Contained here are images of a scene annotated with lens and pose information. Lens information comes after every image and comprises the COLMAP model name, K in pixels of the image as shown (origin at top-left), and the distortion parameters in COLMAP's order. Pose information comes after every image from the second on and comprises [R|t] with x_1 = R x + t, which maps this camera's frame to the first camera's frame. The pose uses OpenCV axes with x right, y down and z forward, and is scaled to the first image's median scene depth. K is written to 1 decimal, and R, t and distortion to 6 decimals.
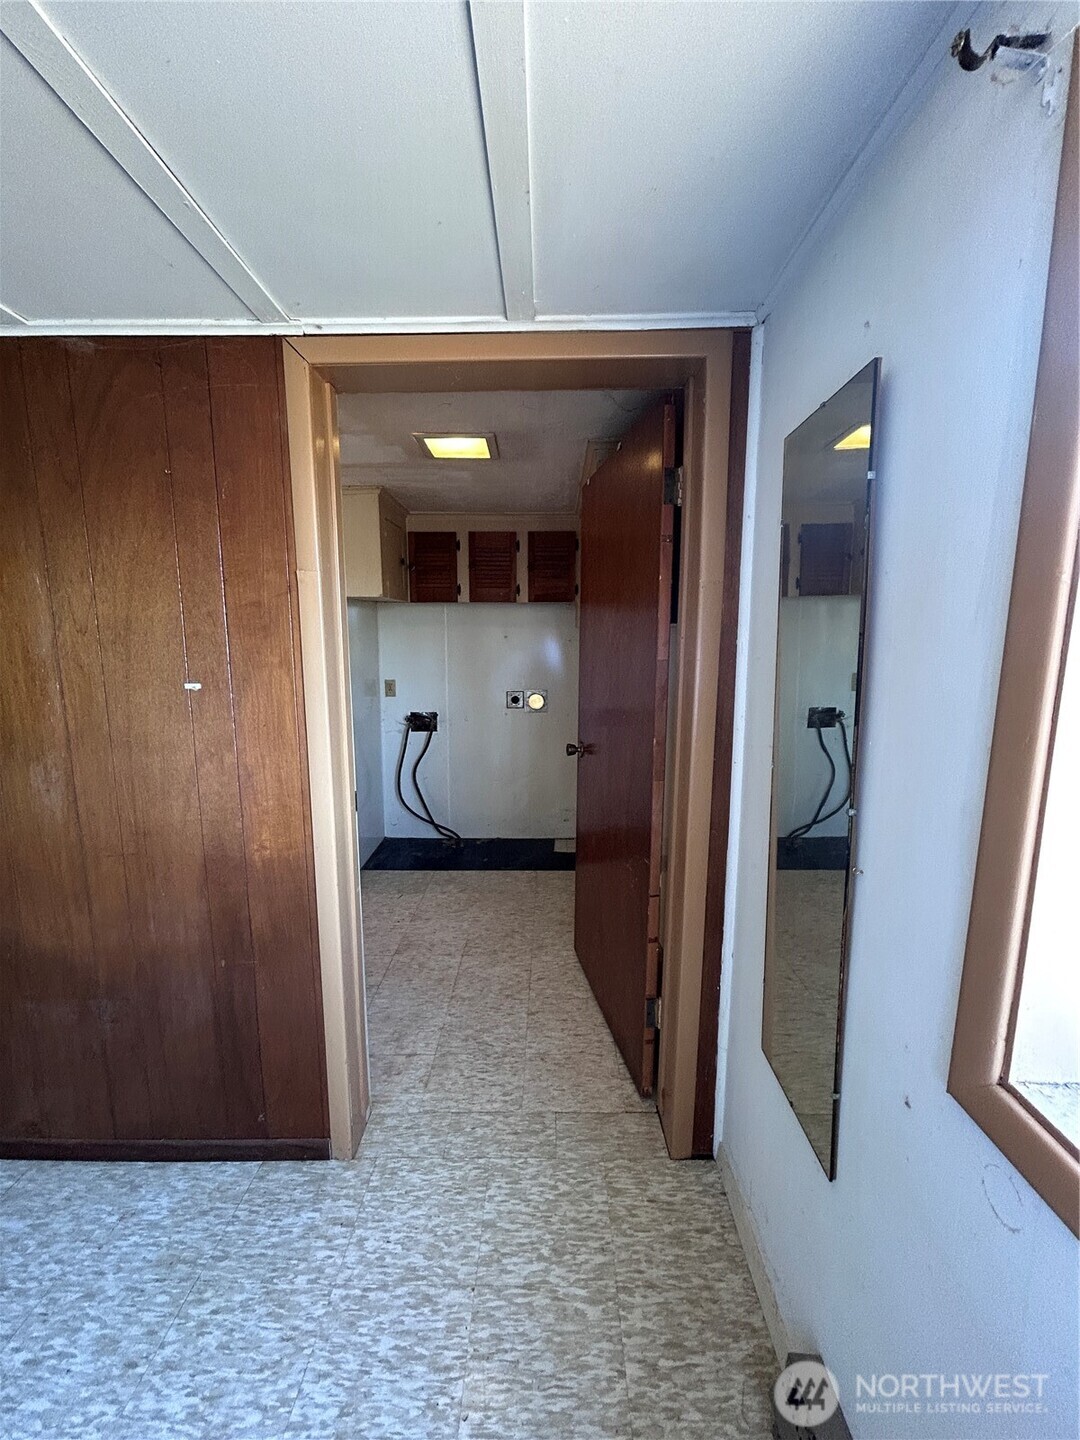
lens RADIAL K [[579.2, 0, 536.8], [0, 579.2, 719.5], [0, 0, 1]] dist [-0.001078, 0.001329]
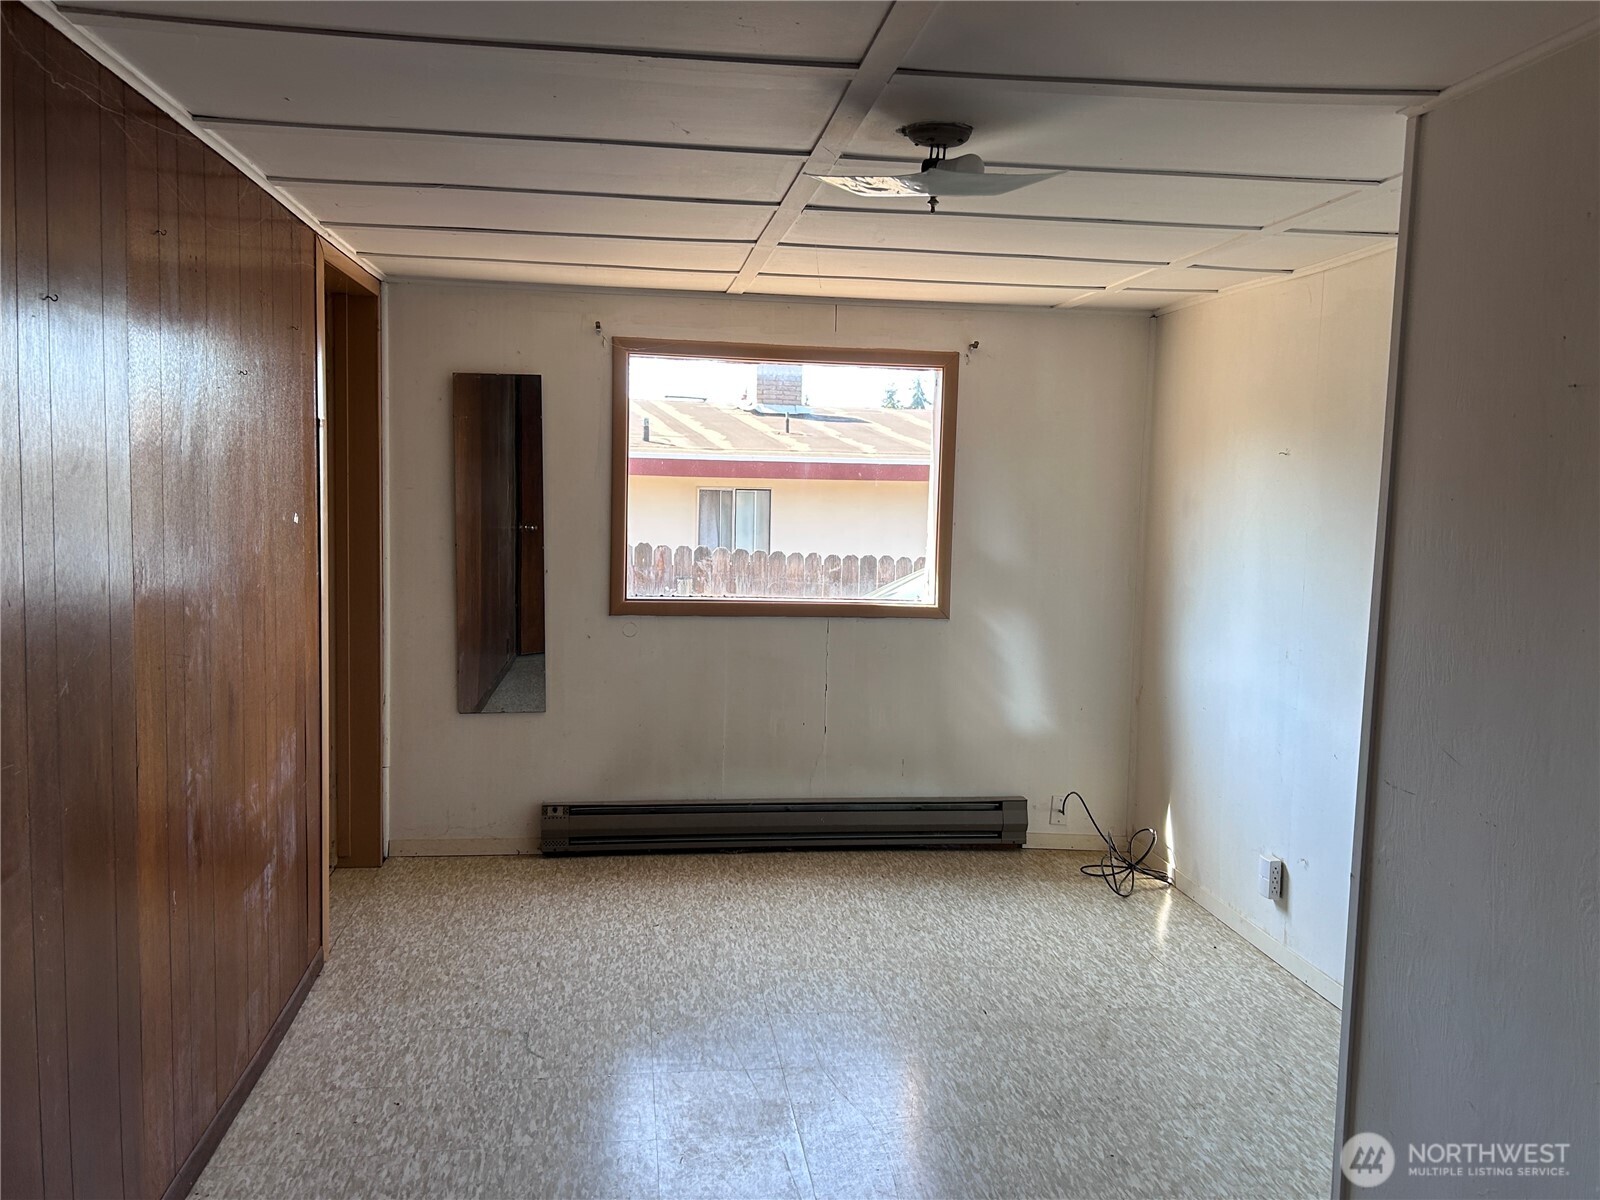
lens RADIAL K [[1326.4, 0, 798.6], [0, 1326.4, 600.5], [0, 0, 1]] dist [0.070746, -0.024436]
pose [[-0.152825, -0.086412, 0.984468, -3.465681], [0.123625, 0.986673, 0.105797, -0.055936], [-0.980490, 0.137873, -0.140105, 0.492140]]
